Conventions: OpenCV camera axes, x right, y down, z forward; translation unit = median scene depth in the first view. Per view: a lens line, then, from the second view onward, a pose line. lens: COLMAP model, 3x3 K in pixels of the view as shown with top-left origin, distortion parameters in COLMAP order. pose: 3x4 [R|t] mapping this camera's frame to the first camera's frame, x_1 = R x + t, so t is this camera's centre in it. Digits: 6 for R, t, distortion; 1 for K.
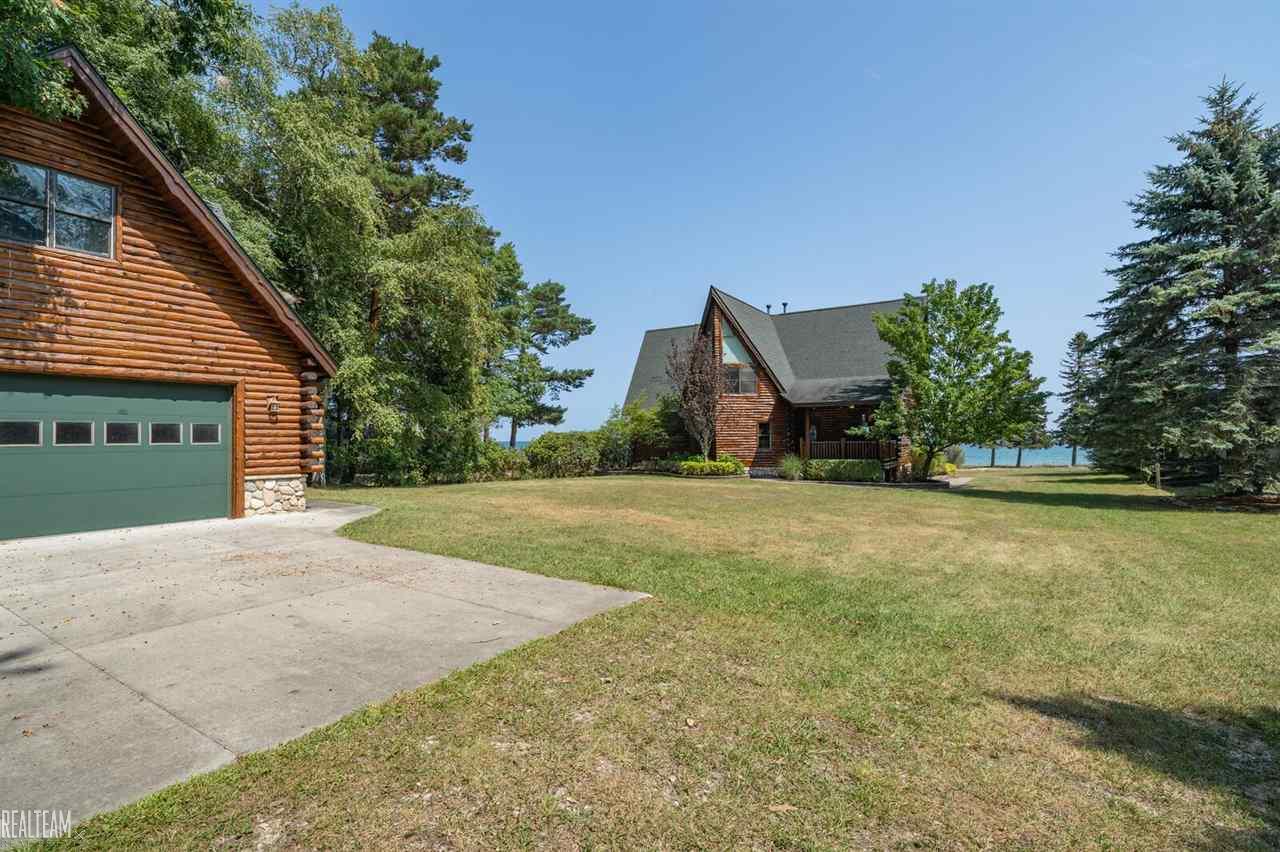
lens RADIAL K [[593.0, 0, 635.1], [0, 593.0, 427.9], [0, 0, 1]] dist [0.004243, -0.001267]
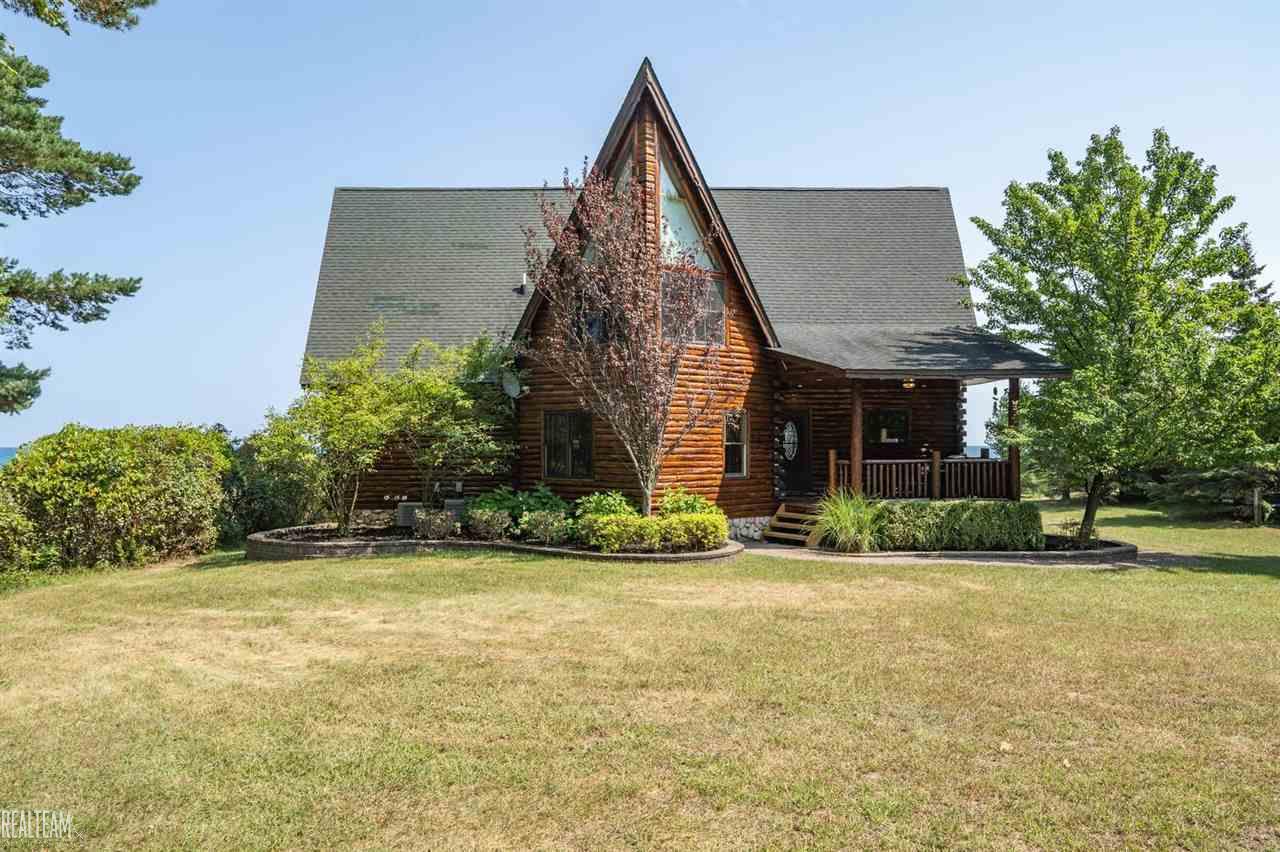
lens RADIAL K [[866.5, 0, 634.8], [0, 866.5, 426.4], [0, 0, 1]] dist [0.009966, -0.000756]
pose [[0.841396, 0.021066, 0.540008, -0.202708], [-0.017555, 0.999778, -0.011650, 0.009548], [-0.540133, 0.000322, 0.841579, 0.587584]]
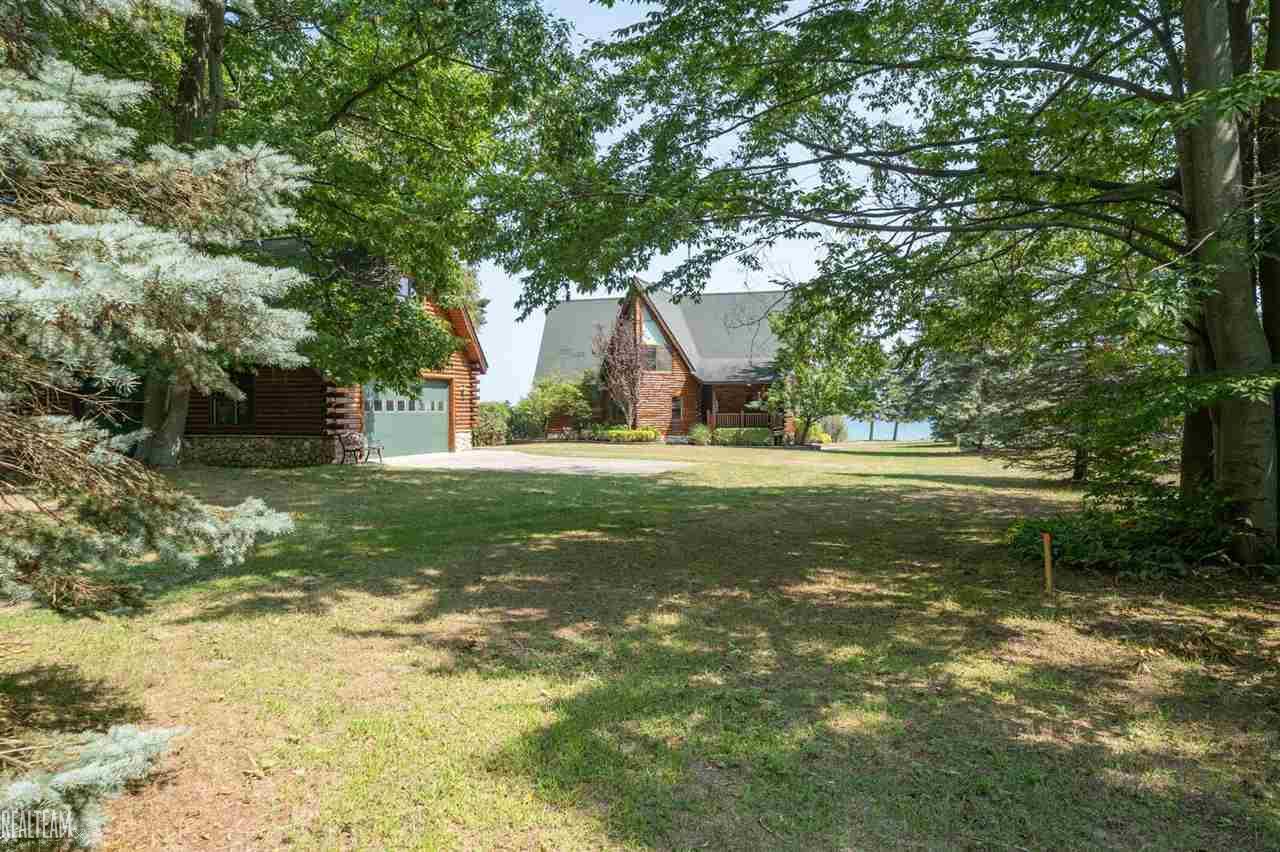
lens RADIAL K [[866.5, 0, 641.0], [0, 866.5, 431.4], [0, 0, 1]] dist [0.009966, -0.000756]
pose [[0.967394, 0.000743, 0.253276, -0.311415], [-0.011699, 0.999059, 0.041754, -0.012581], [-0.253007, -0.043355, 0.966493, -0.689748]]
